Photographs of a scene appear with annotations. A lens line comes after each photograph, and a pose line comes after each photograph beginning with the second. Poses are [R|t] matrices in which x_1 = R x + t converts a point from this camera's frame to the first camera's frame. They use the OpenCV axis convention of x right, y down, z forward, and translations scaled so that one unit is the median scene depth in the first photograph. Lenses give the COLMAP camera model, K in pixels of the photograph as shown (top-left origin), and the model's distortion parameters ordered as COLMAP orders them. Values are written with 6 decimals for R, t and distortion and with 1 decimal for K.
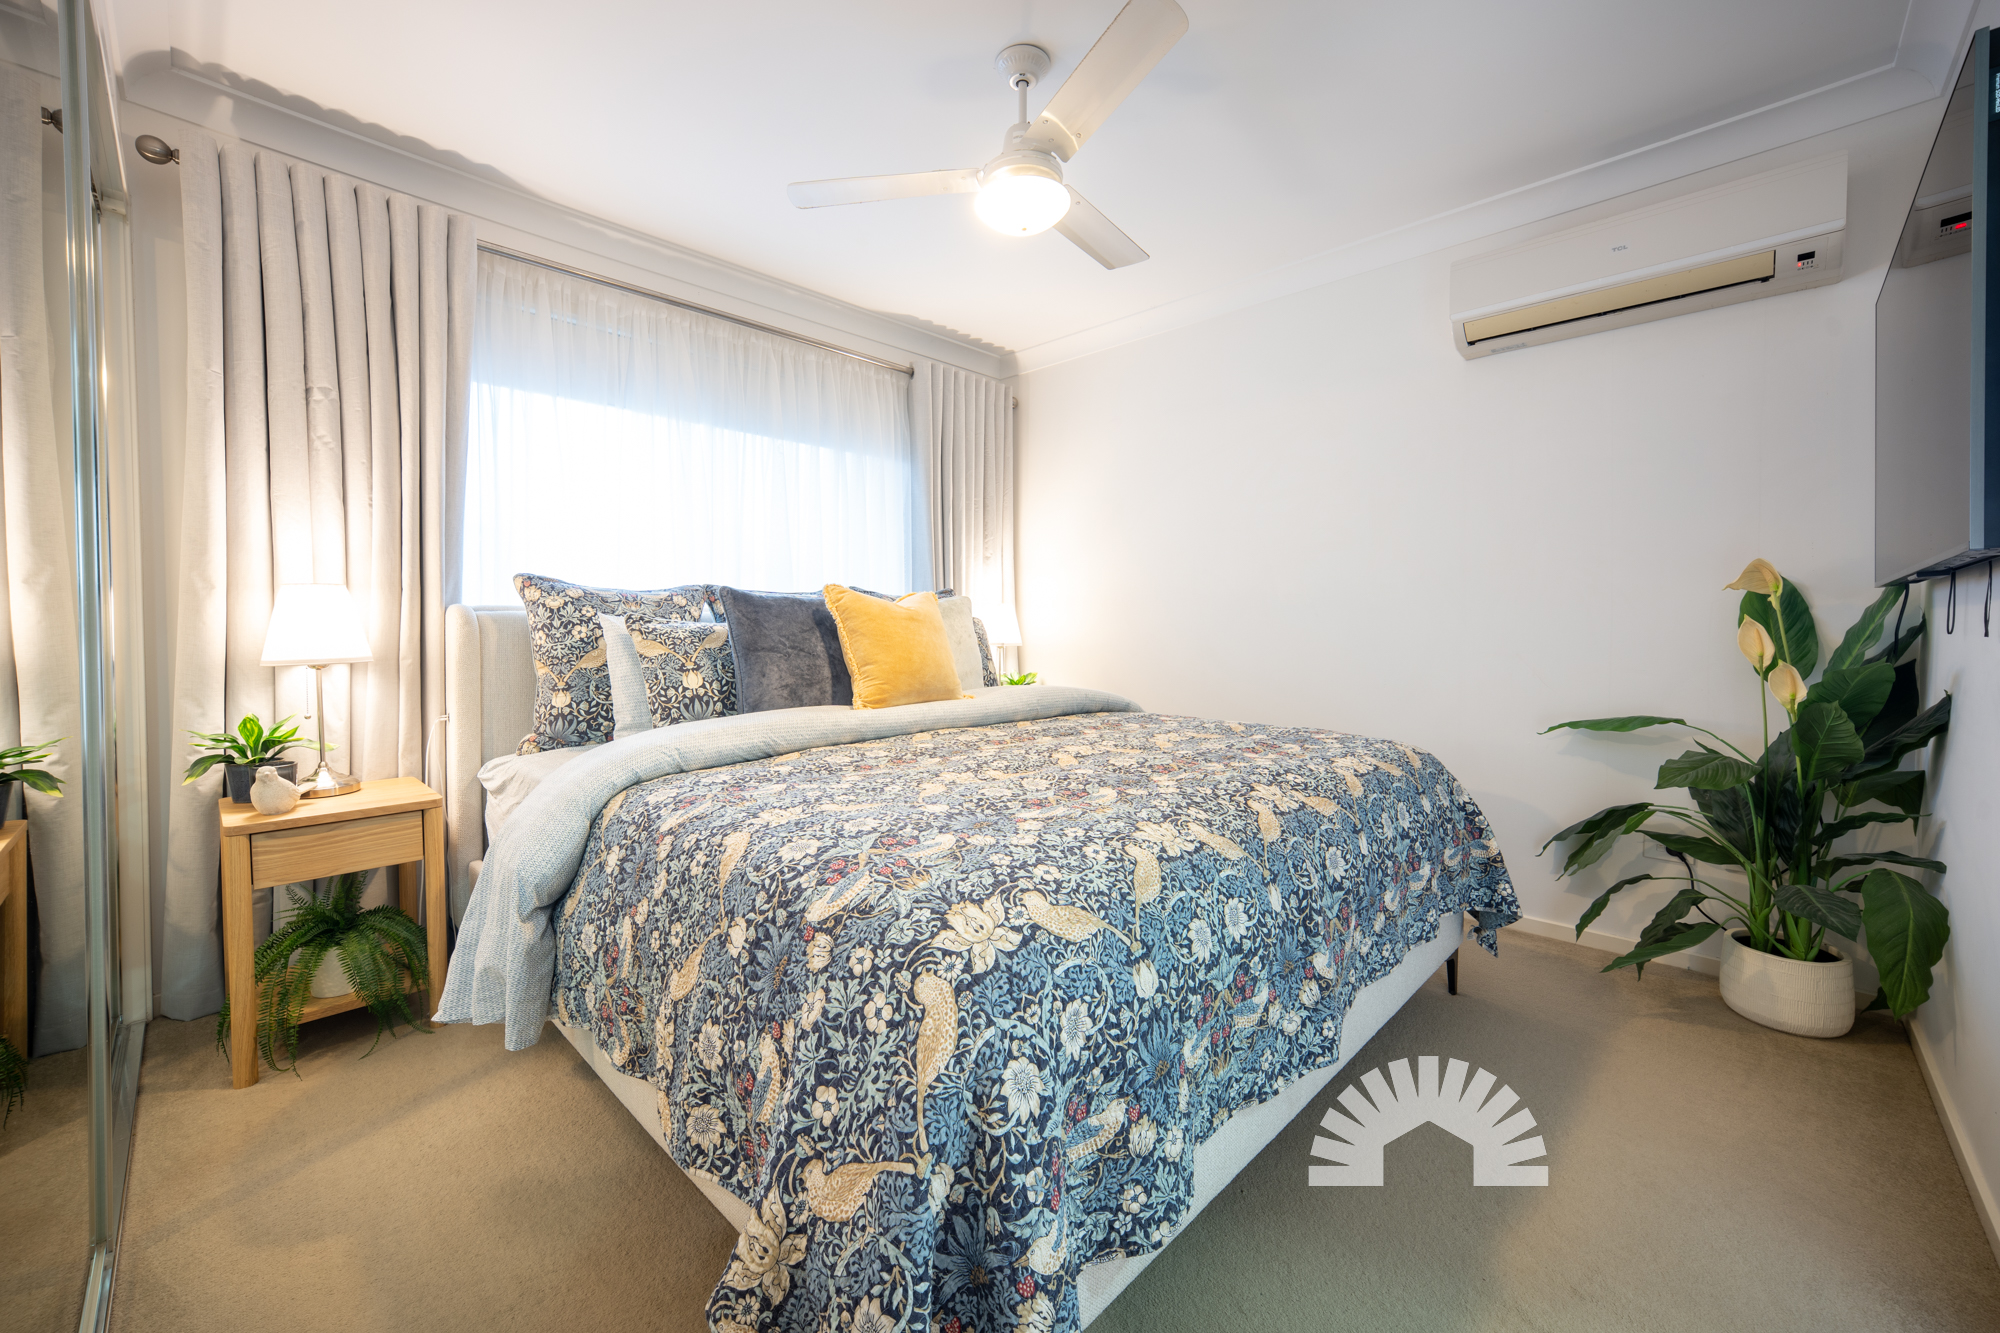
lens RADIAL K [[801.9, 0, 987.0], [0, 801.9, 655.0], [0, 0, 1]] dist [0.000491, 0.000375]
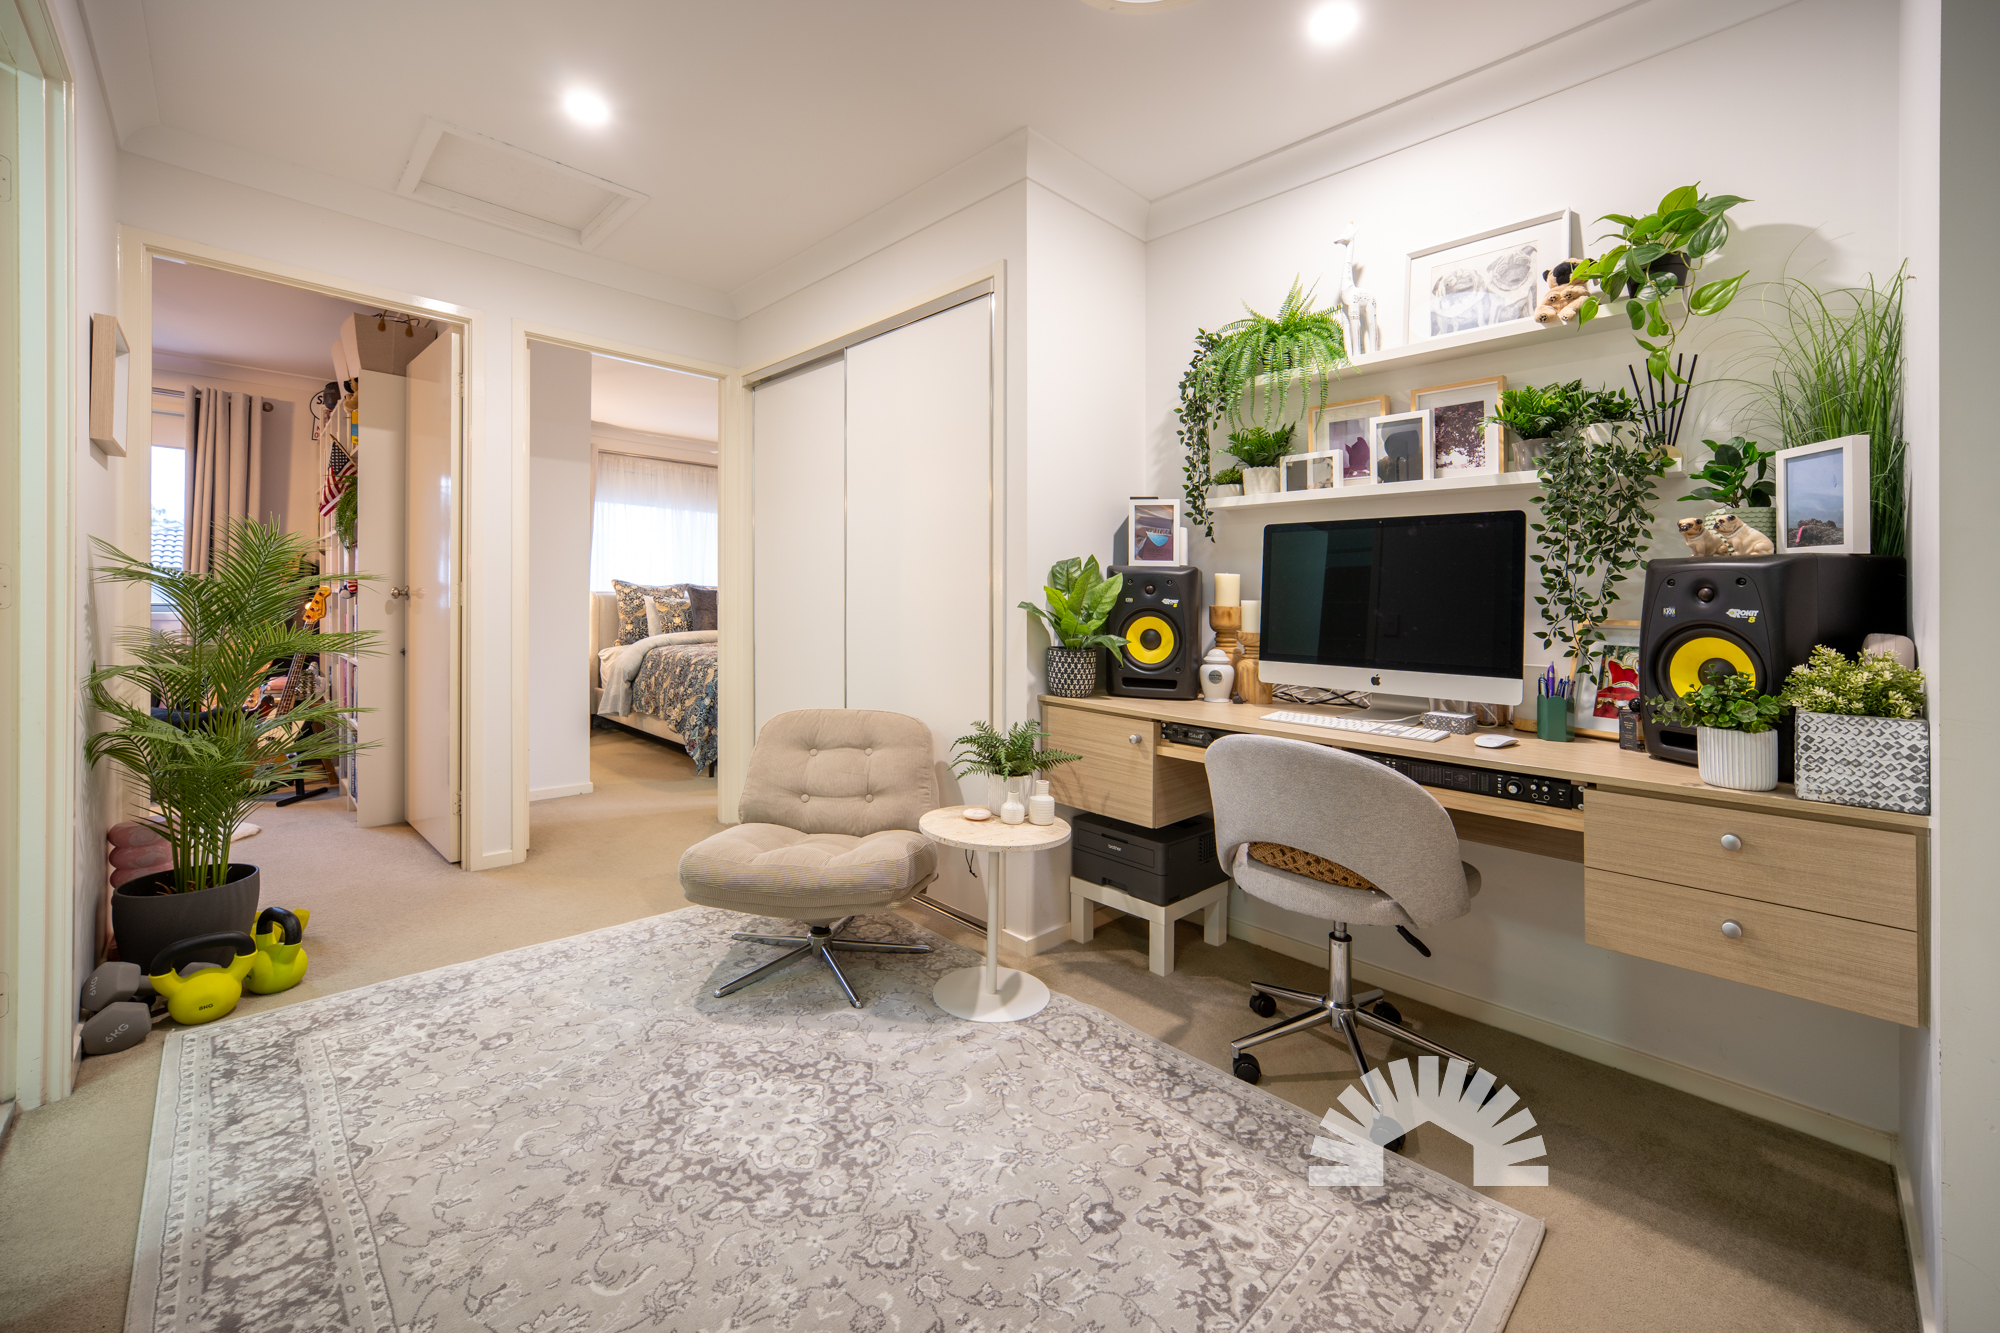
lens RADIAL K [[801.9, 0, 987.0], [0, 801.9, 655.0], [0, 0, 1]] dist [0.000491, 0.000375]
pose [[0.999423, 0.021532, -0.026256, 0.730526], [-0.020835, 0.999431, 0.026527, 0.052369], [0.026812, -0.025965, 0.999303, -1.634869]]
